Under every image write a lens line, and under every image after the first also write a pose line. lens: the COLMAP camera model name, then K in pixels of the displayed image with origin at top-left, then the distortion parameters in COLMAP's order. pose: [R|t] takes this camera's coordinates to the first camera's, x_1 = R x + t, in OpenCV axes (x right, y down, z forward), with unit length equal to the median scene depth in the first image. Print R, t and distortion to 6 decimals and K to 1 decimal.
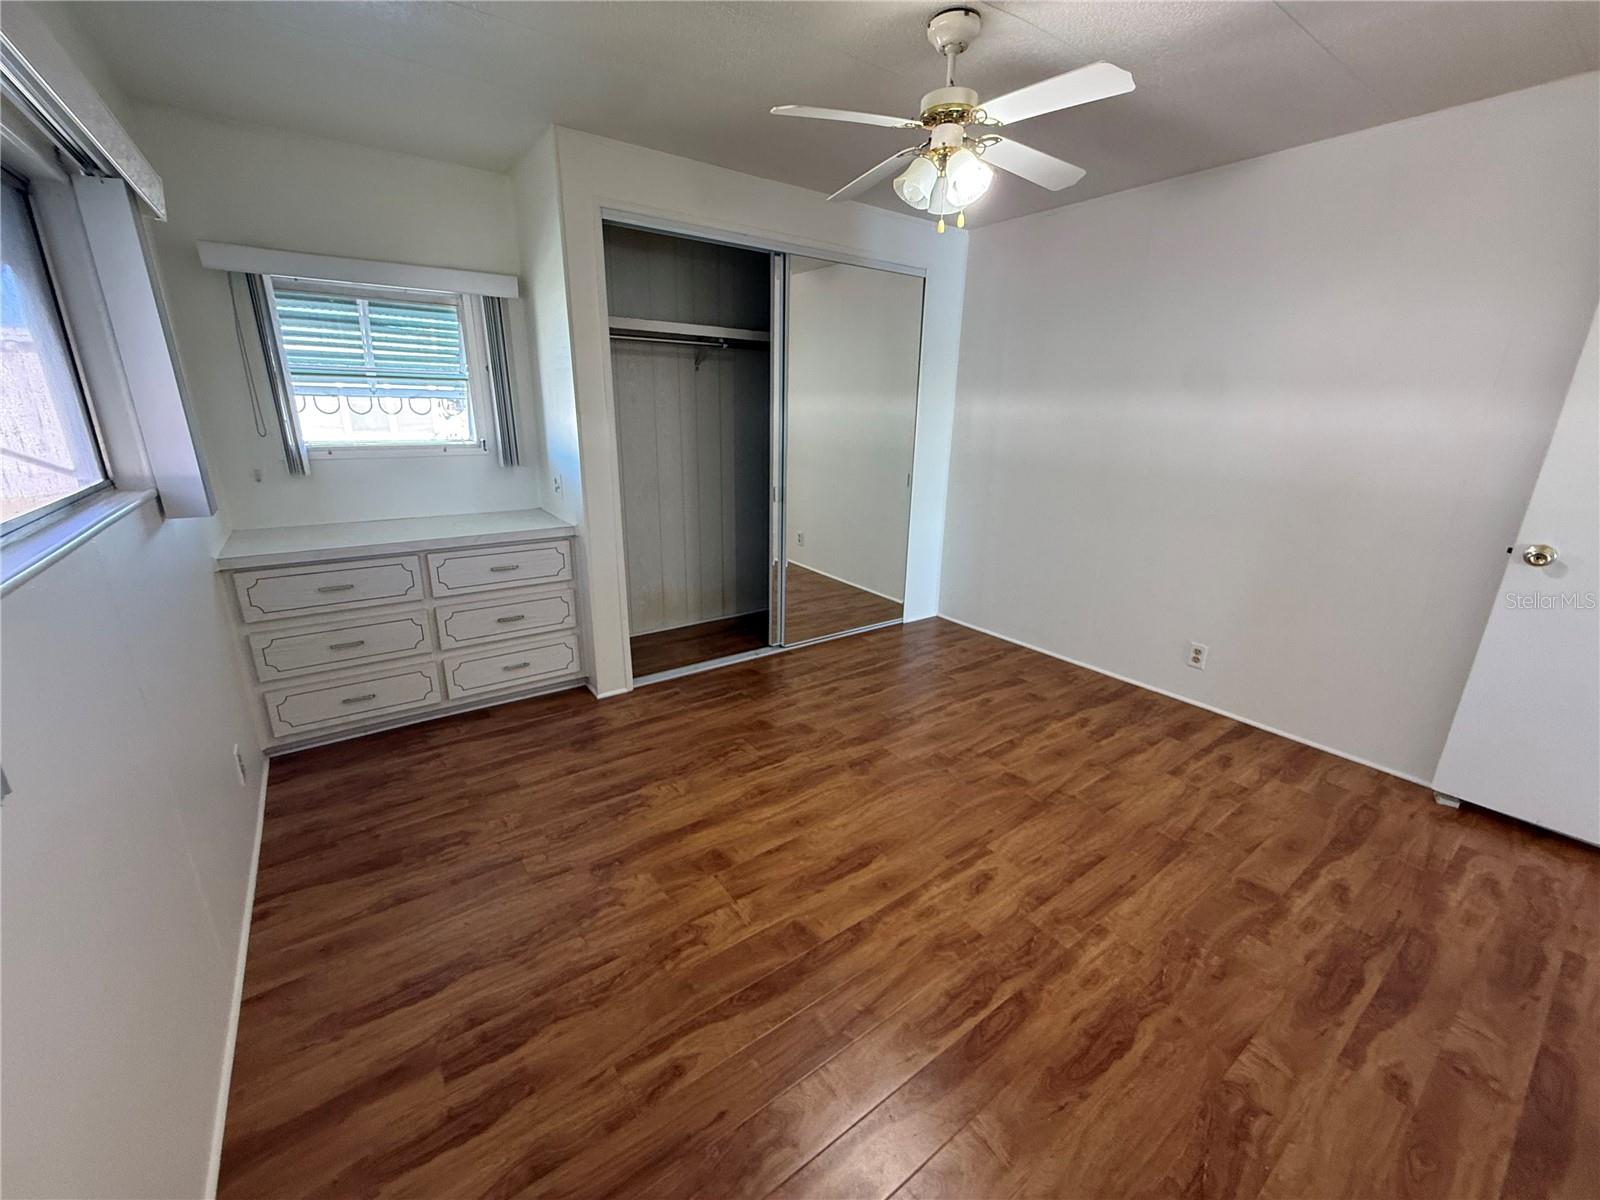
lens RADIAL K [[636.8, 0, 792.4], [0, 636.8, 606.7], [0, 0, 1]] dist [-0.000959, 0.000561]
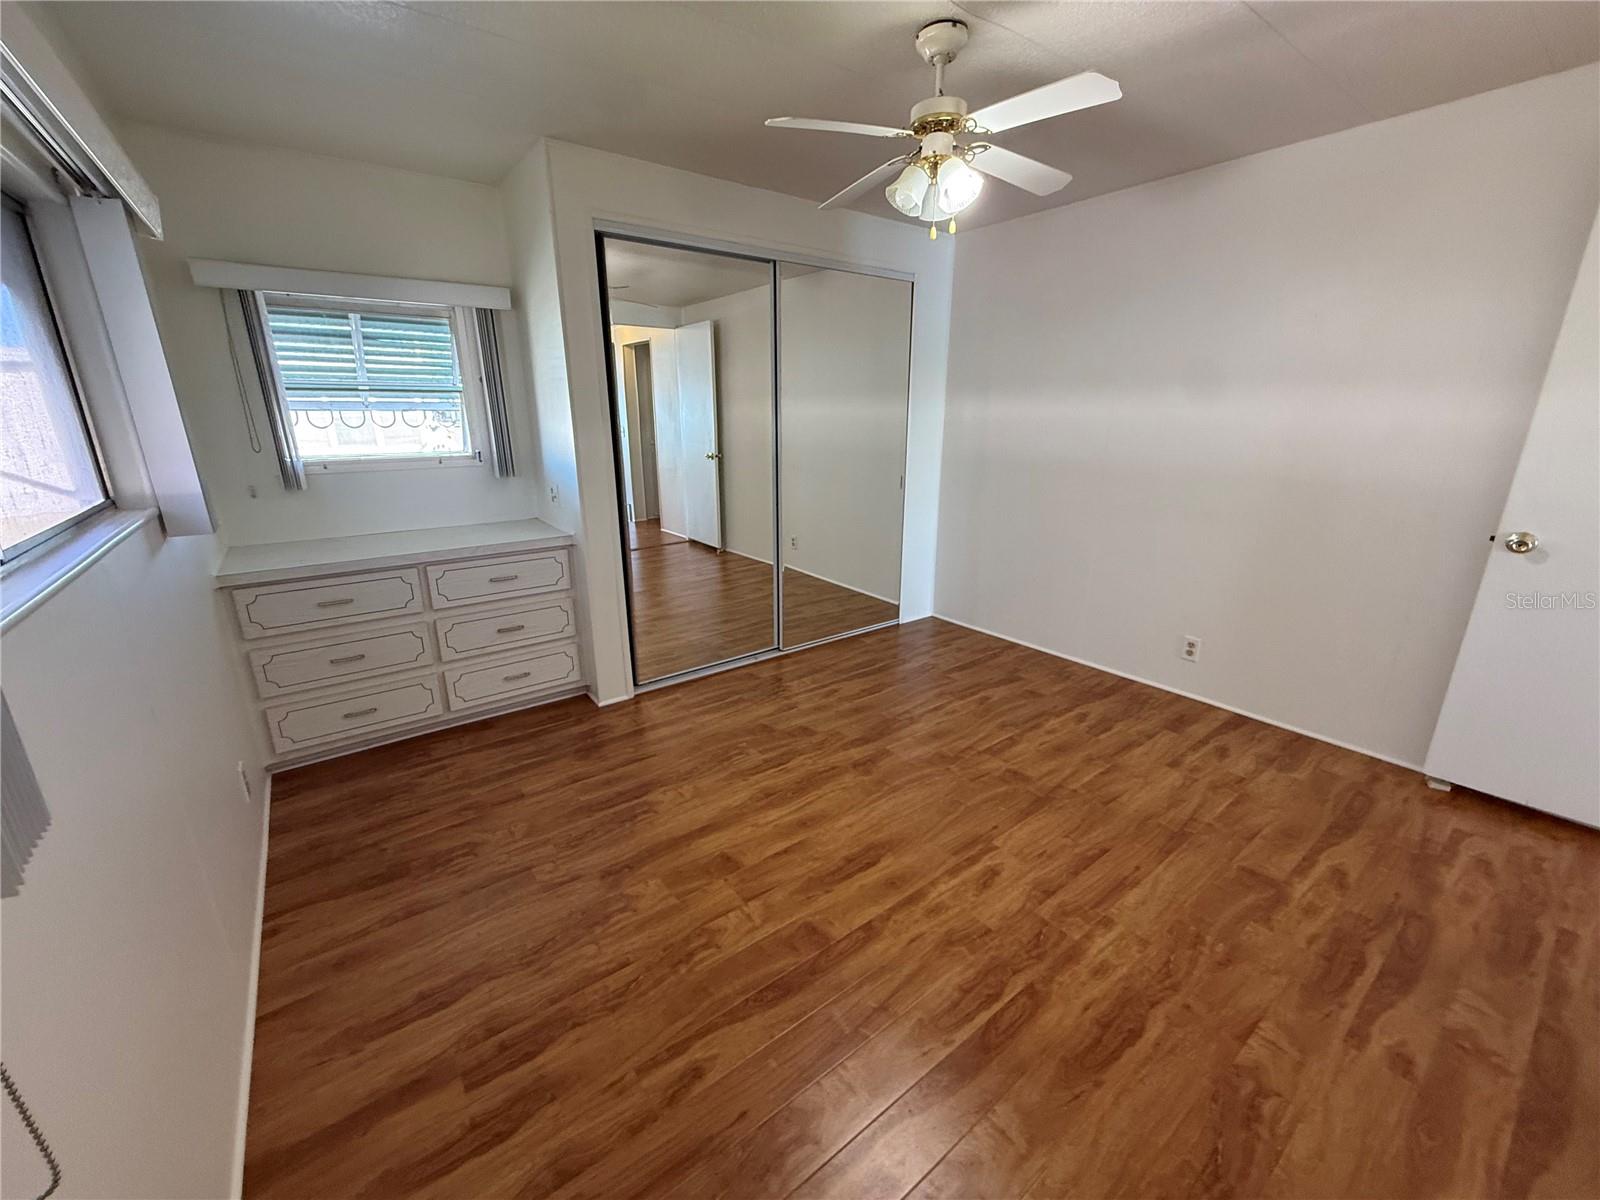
lens RADIAL K [[636.8, 0, 792.3], [0, 636.8, 606.9], [0, 0, 1]] dist [-0.000959, 0.000561]
pose [[0.999619, -0.023998, 0.013653, -0.017542], [0.024076, 0.999695, -0.005557, 0.000632], [-0.013515, 0.005883, 0.999891, -0.009571]]
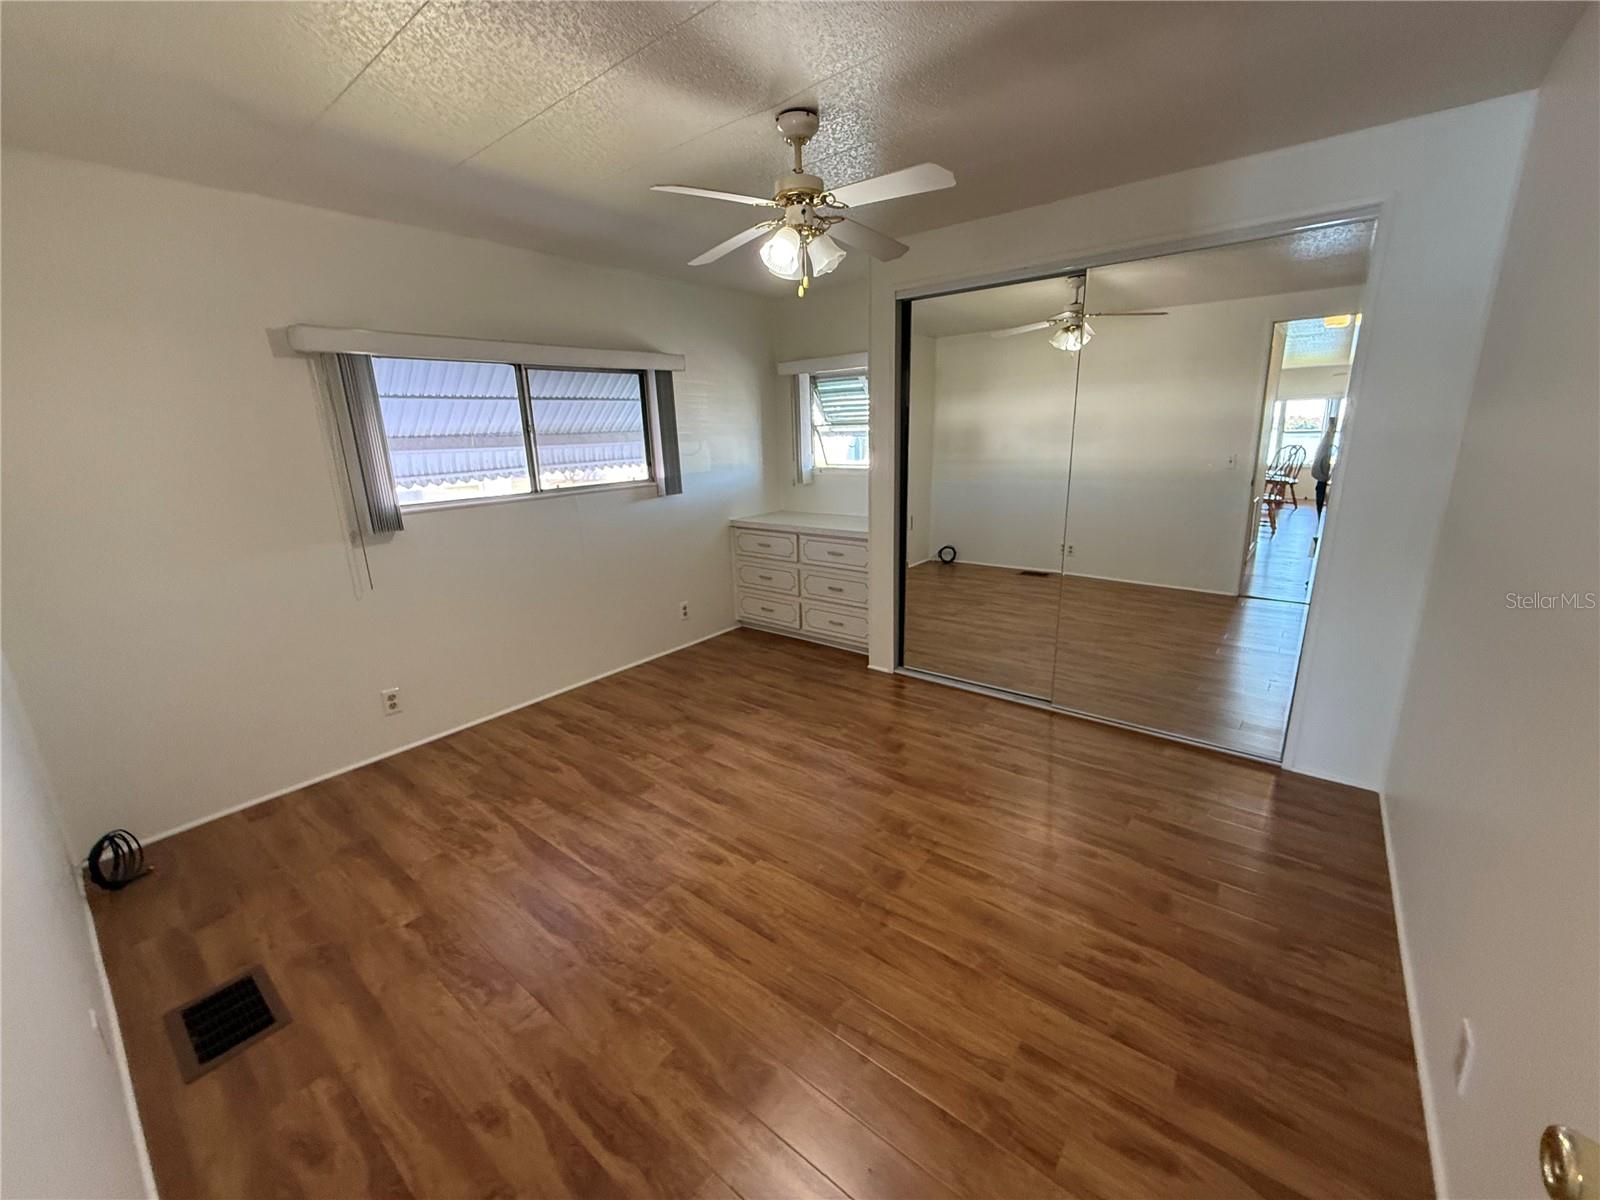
lens RADIAL K [[636.8, 0, 794.5], [0, 636.8, 603.2], [0, 0, 1]] dist [-0.000959, 0.000561]
pose [[0.265620, 0.229116, -0.936457, 1.266783], [-0.261426, 0.952073, 0.158786, -0.220343], [0.927956, 0.202637, 0.312786, 0.664537]]
